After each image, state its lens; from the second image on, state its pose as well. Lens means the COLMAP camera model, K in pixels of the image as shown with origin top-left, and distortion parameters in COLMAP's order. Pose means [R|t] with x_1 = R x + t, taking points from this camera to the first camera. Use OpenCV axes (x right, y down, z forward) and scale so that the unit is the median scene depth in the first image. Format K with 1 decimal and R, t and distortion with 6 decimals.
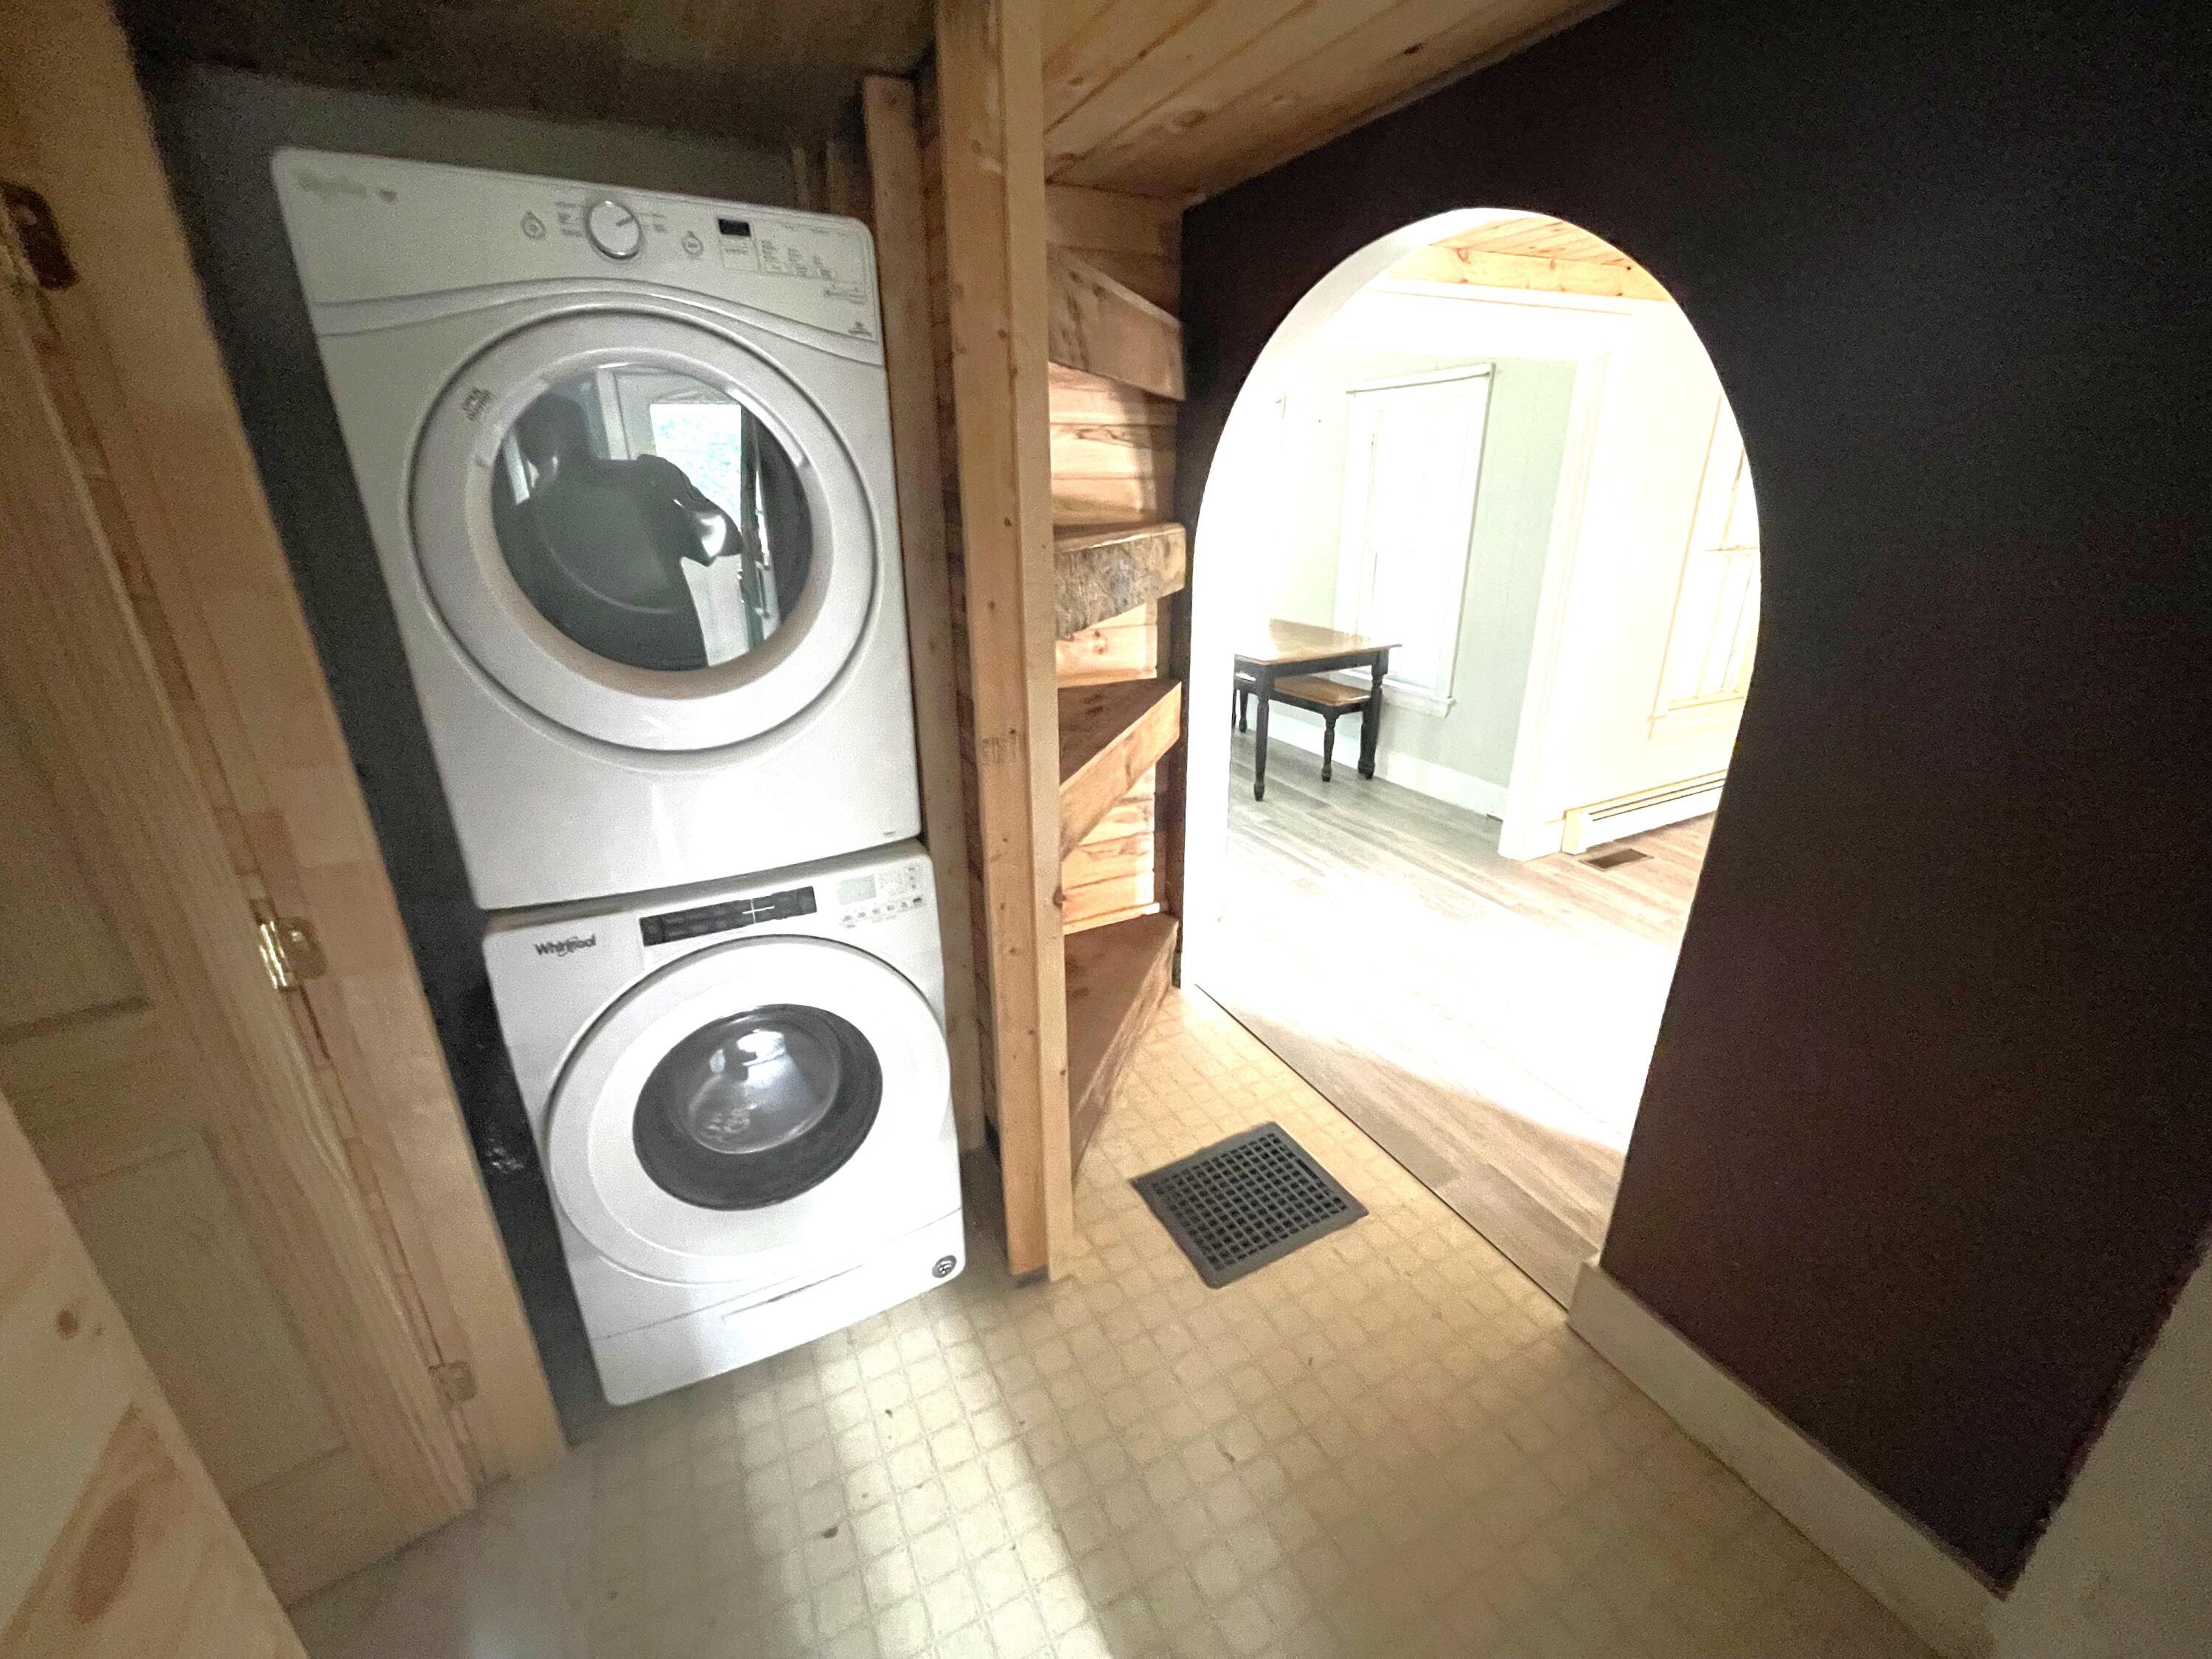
lens RADIAL K [[888.0, 0, 1099.6], [0, 888.0, 832.2], [0, 0, 1]] dist [-0.002265, -0.000522]
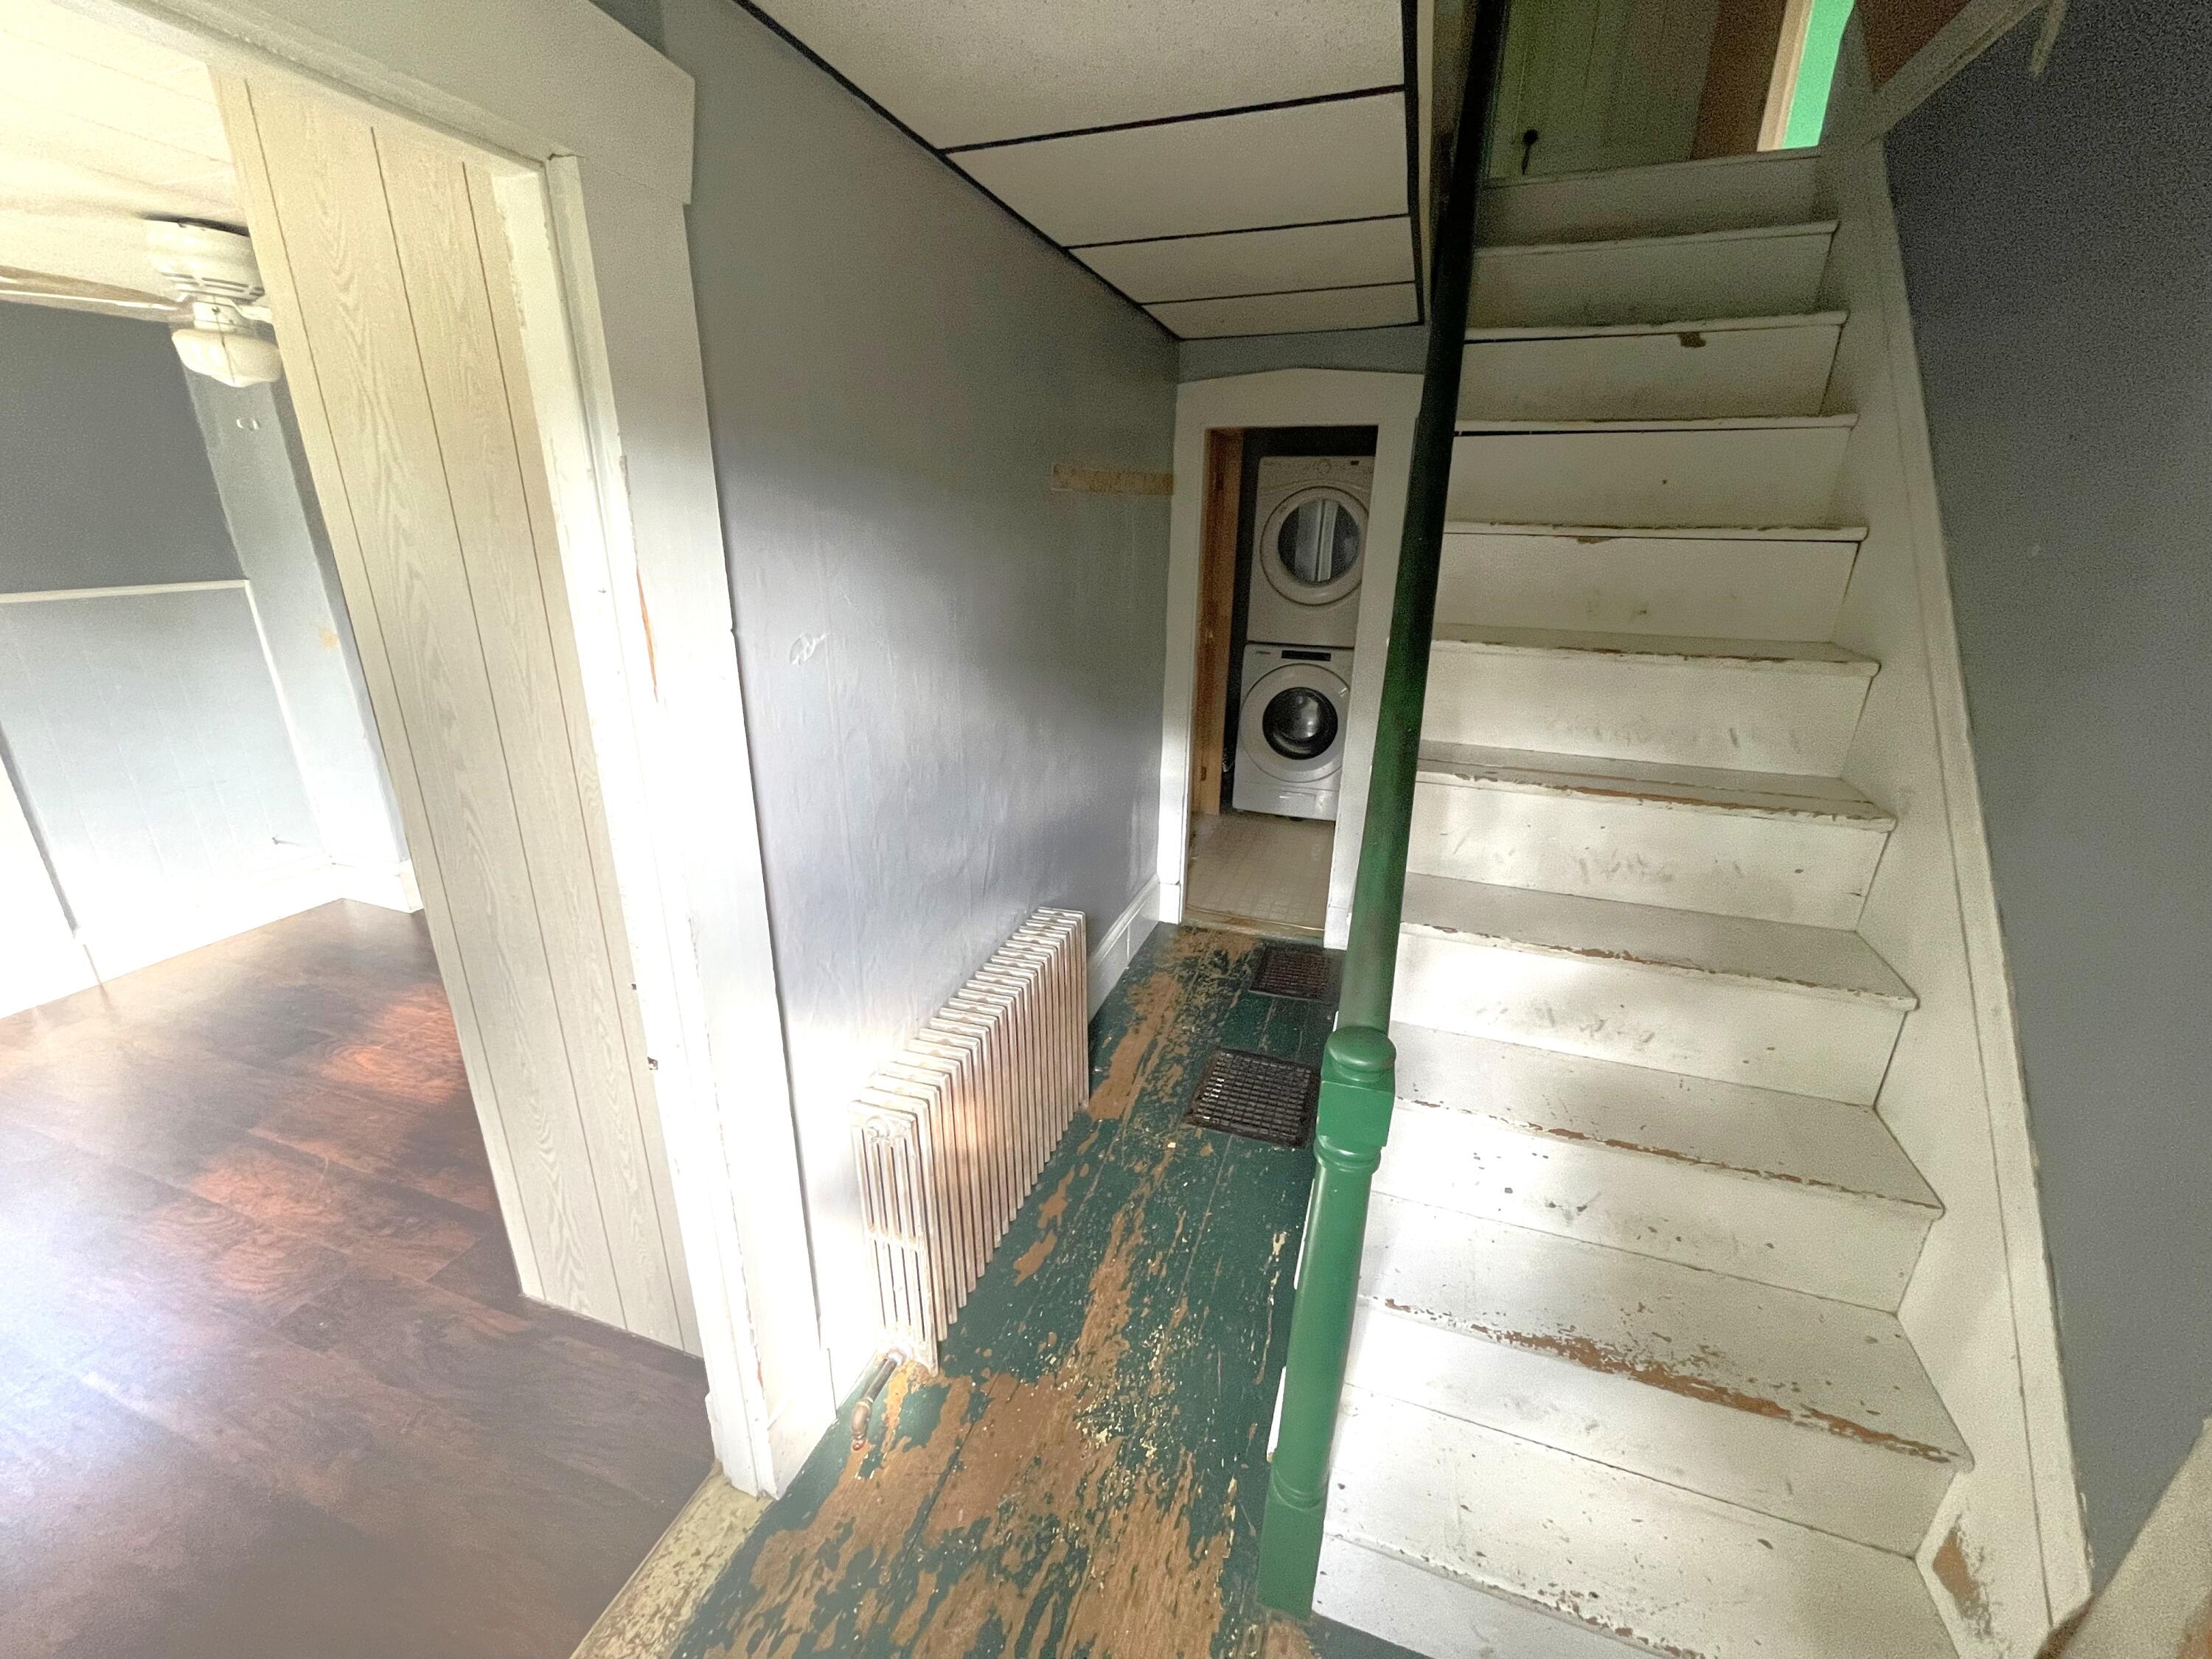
lens RADIAL K [[888.0, 0, 1108.3], [0, 888.0, 830.6], [0, 0, 1]] dist [-0.002265, -0.000522]
pose [[0.694906, 0.256877, -0.671654, 1.606408], [-0.280211, 0.956920, 0.076067, 0.733694], [0.662259, 0.135346, 0.736949, -2.023251]]
